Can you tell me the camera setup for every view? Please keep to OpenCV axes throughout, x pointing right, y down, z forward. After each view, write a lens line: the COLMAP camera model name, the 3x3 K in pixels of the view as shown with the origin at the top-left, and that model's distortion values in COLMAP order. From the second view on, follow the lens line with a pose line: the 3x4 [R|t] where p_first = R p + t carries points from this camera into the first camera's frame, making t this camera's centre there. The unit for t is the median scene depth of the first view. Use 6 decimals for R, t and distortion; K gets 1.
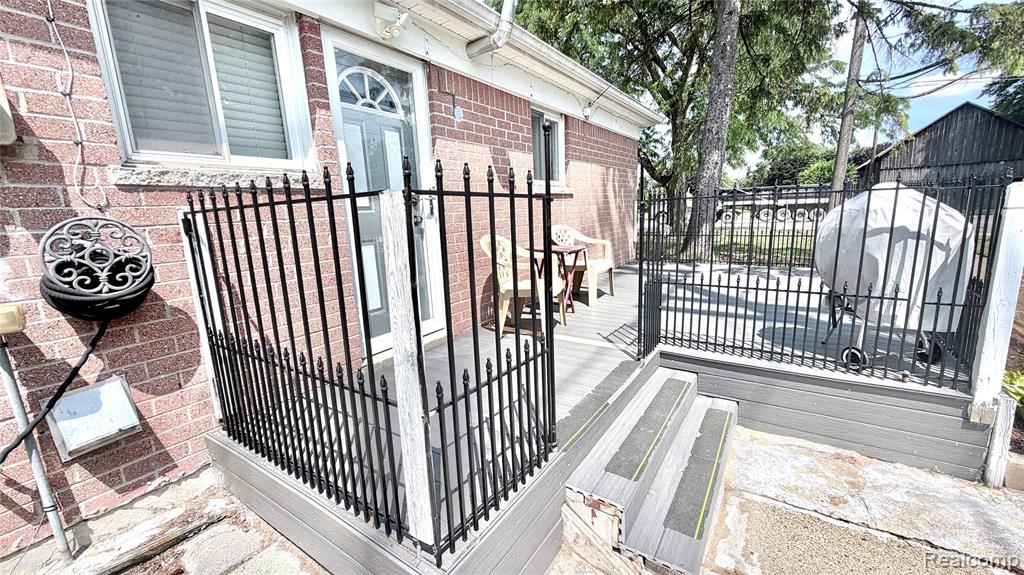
lens RADIAL K [[408.0, 0, 508.4], [0, 408.0, 288.9], [0, 0, 1]] dist [-0.001063, 0.000379]
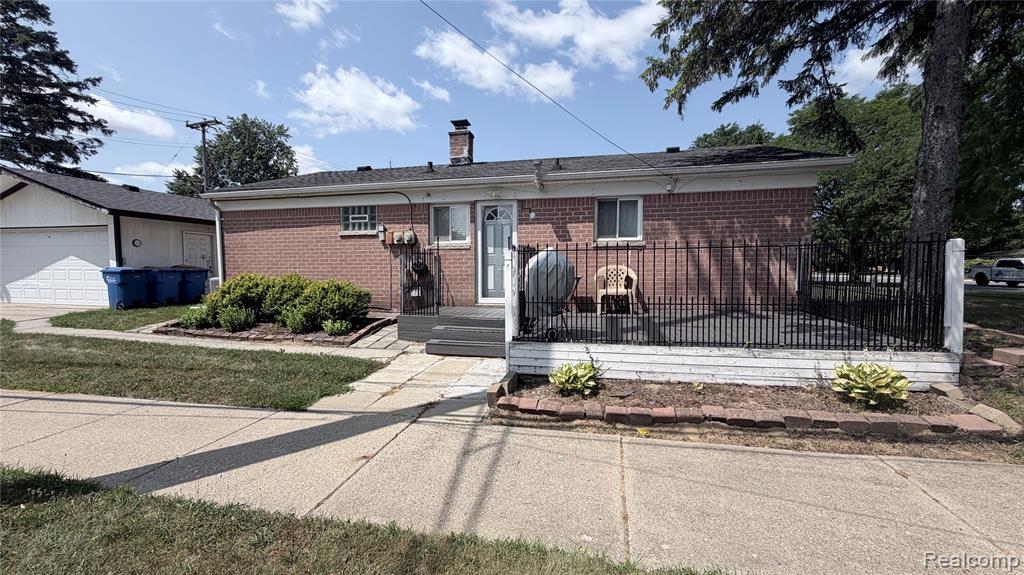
lens RADIAL K [[408.0, 0, 508.4], [0, 408.0, 288.9], [0, 0, 1]] dist [-0.001063, 0.000379]
pose [[0.357804, 0.094377, -0.929015, 1.833382], [-0.187606, 0.981860, 0.027490, -0.040532], [0.914757, 0.164453, 0.369019, 0.054759]]
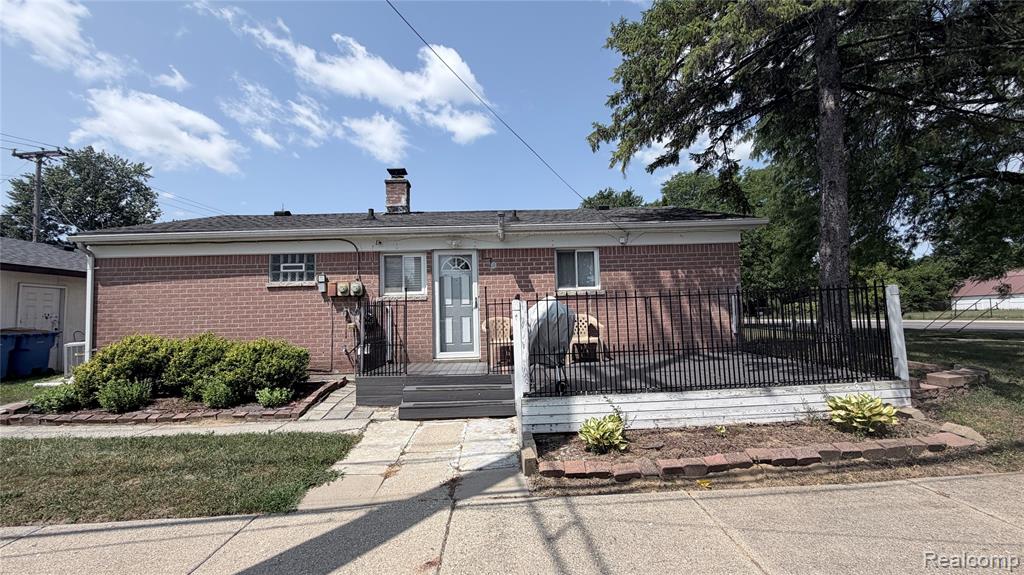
lens RADIAL K [[408.0, 0, 508.4], [0, 408.0, 288.9], [0, 0, 1]] dist [-0.001063, 0.000379]
pose [[0.580393, -0.026674, -0.813900, 1.610158], [-0.149656, 0.978947, -0.138803, 0.014138], [0.800467, 0.202365, 0.564182, -0.198133]]
